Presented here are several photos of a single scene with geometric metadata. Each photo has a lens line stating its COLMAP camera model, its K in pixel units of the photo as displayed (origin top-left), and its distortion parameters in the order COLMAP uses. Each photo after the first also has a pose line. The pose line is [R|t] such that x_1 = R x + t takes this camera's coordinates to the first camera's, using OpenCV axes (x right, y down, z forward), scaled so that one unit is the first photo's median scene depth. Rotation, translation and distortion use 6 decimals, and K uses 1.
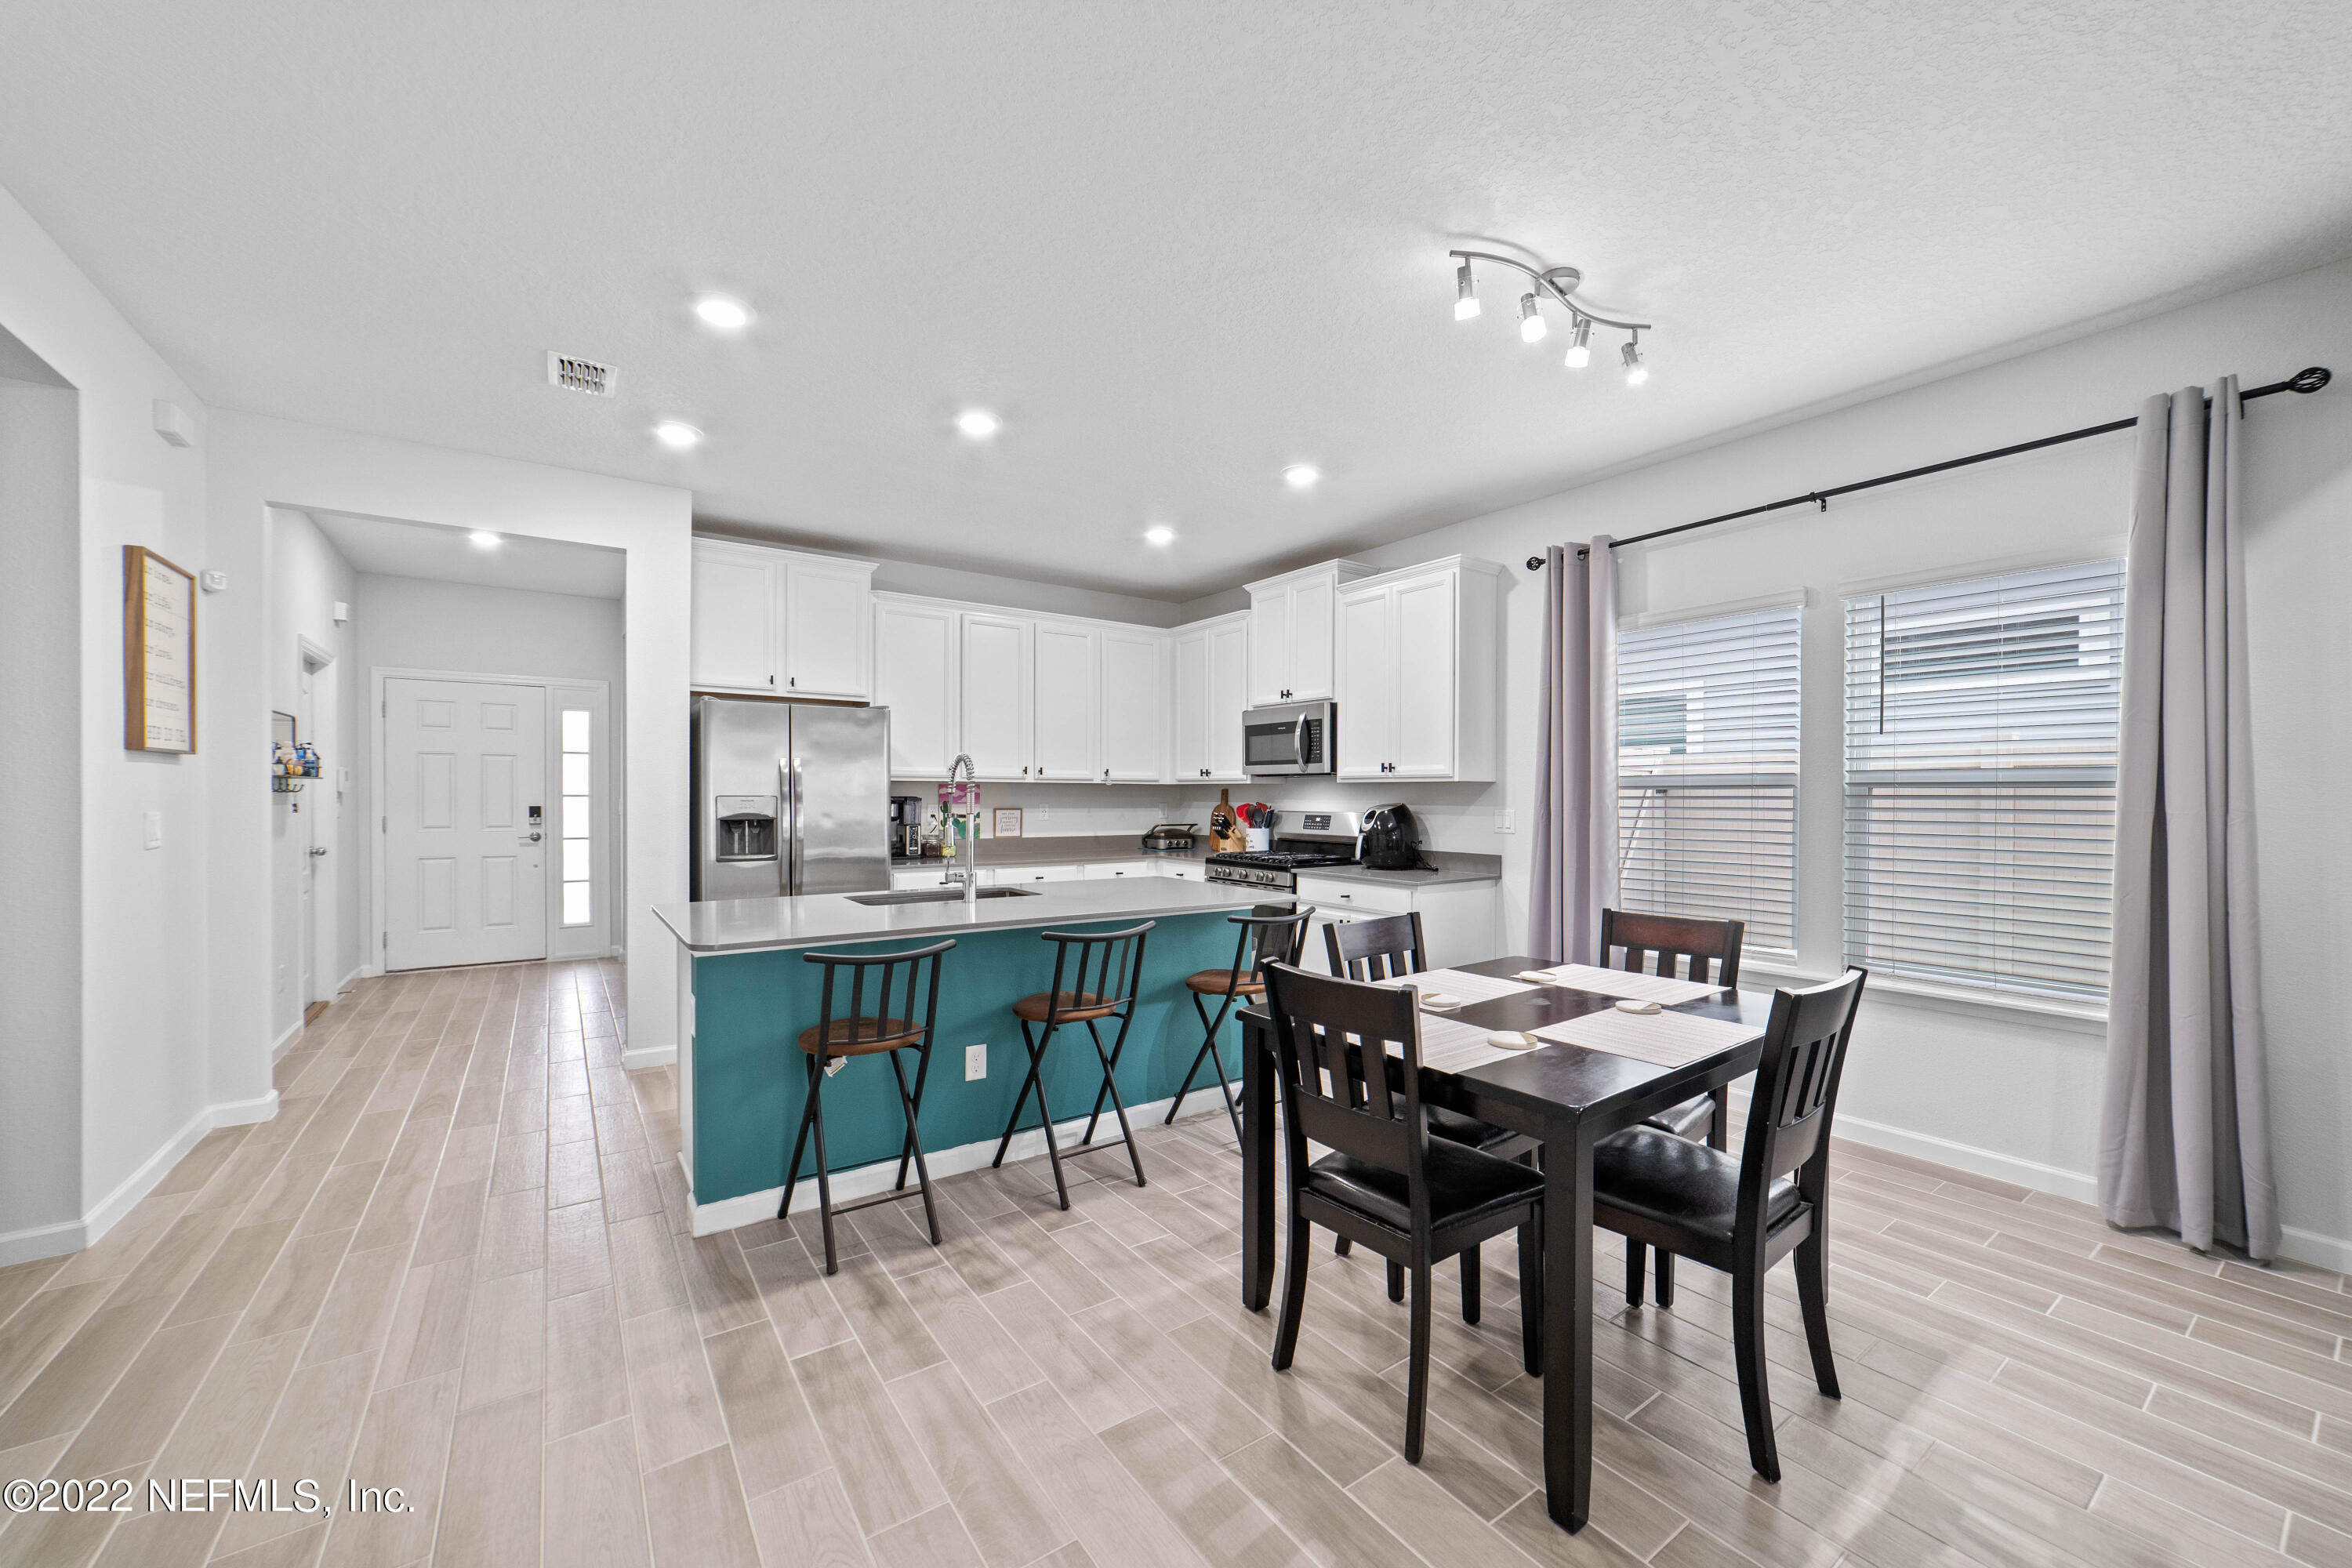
lens RADIAL K [[902.8, 0, 1166.9], [0, 902.8, 786.6], [0, 0, 1]] dist [-0.025077, 0.010089]
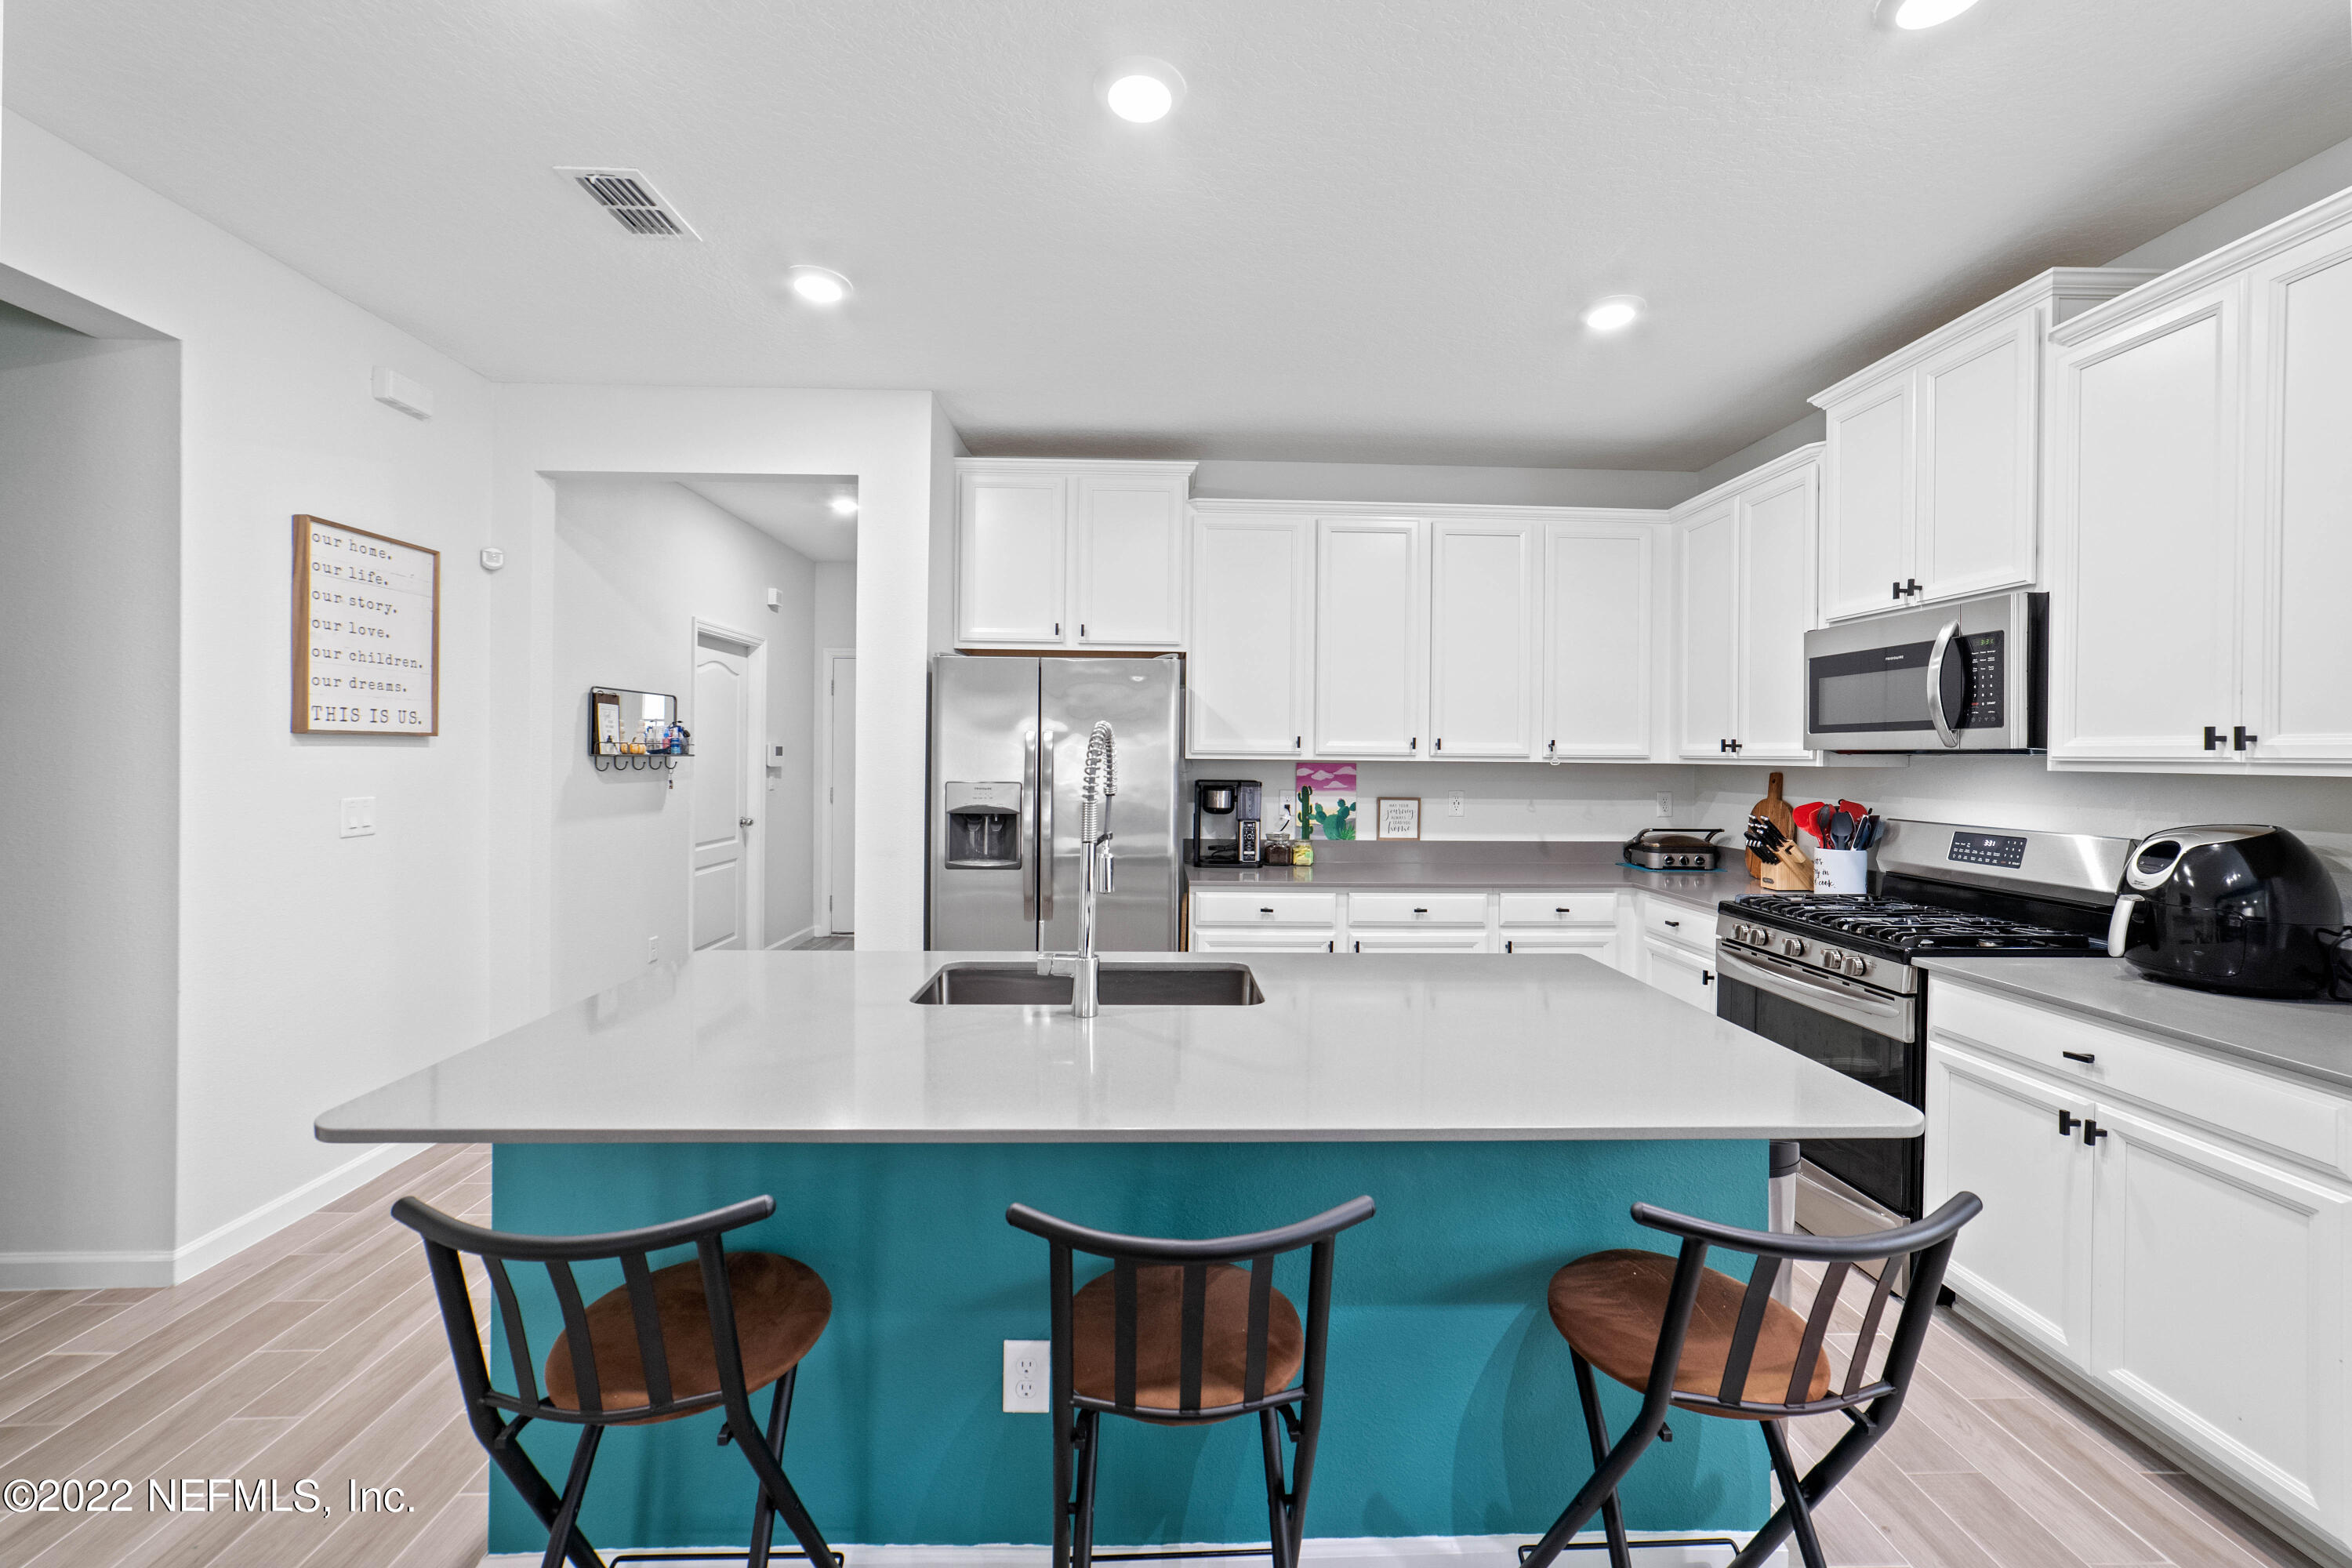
lens RADIAL K [[893.9, 0, 1178.1], [0, 893.9, 755.9], [0, 0, 1]] dist [-0.026404, 0.009885]
pose [[0.838889, 0.004565, -0.544283, 0.064731], [-0.001977, 0.999984, 0.005340, -0.013393], [0.544299, -0.003404, 0.838885, 0.401753]]
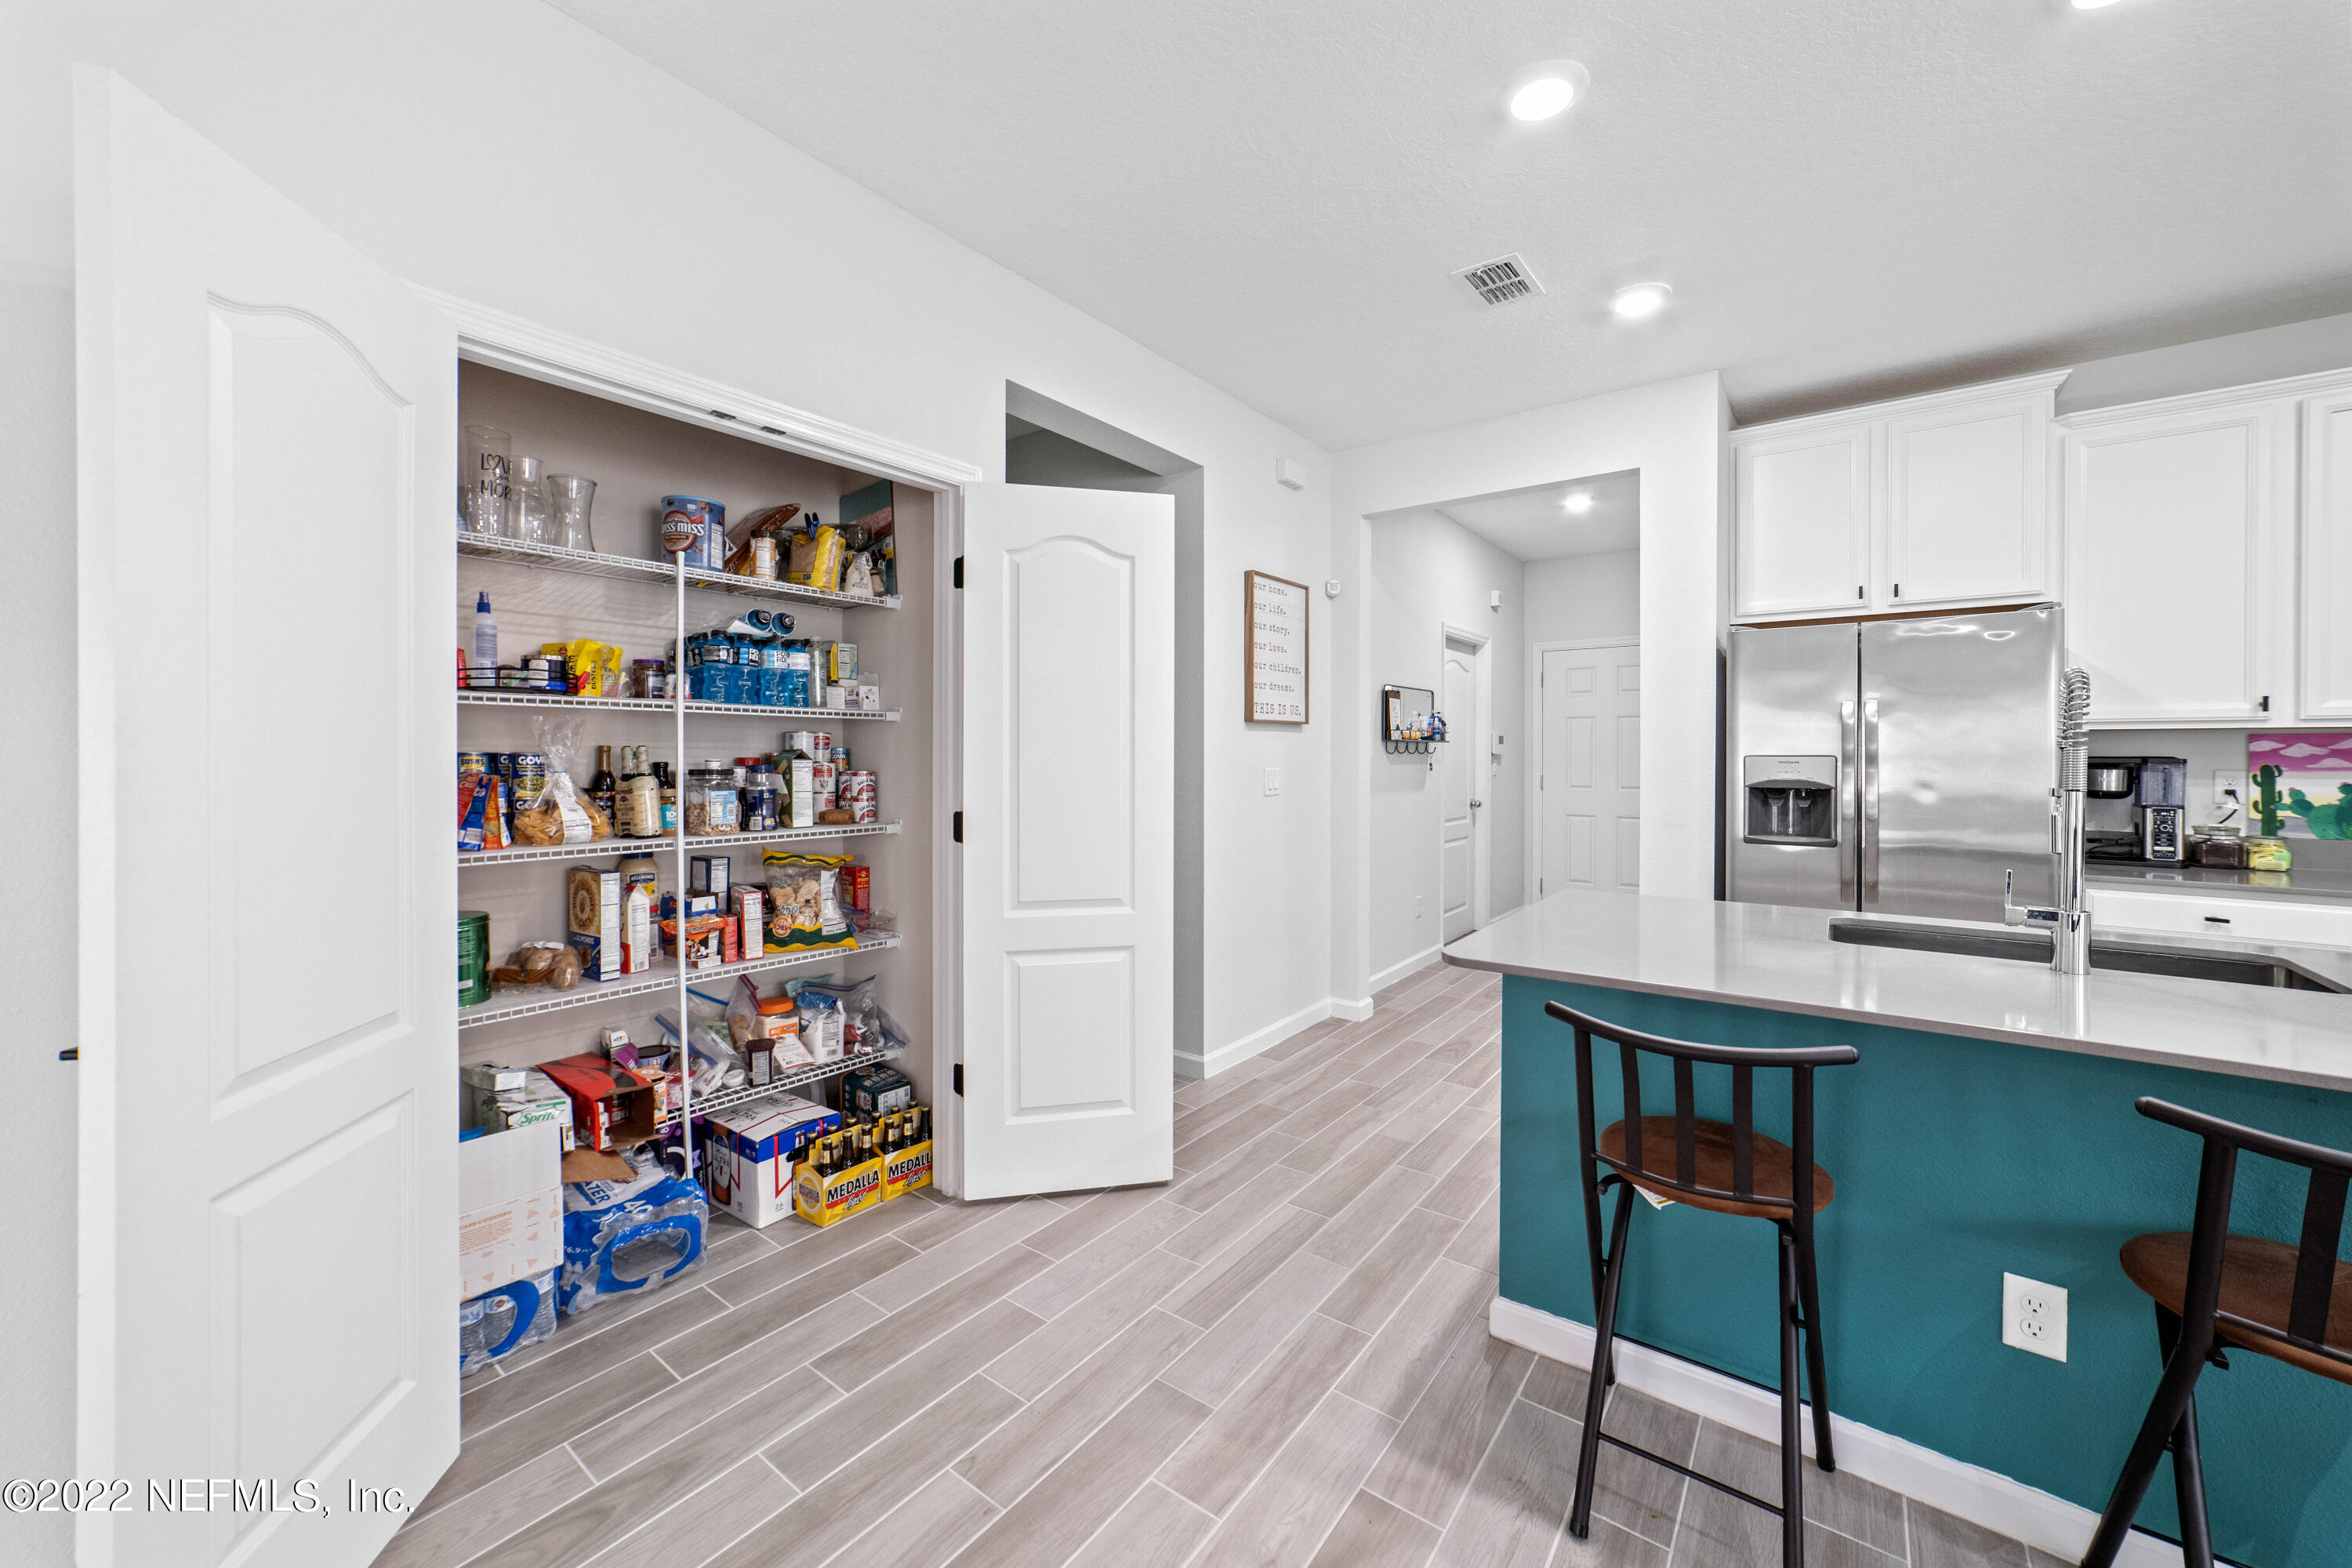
lens RADIAL K [[893.9, 0, 1178.1], [0, 893.9, 755.9], [0, 0, 1]] dist [-0.026404, 0.009885]
pose [[0.311583, -0.001678, -0.950217, 0.053439], [0.010051, 0.999948, 0.001530, 0.003864], [0.950166, -0.010027, 0.311584, 0.263287]]
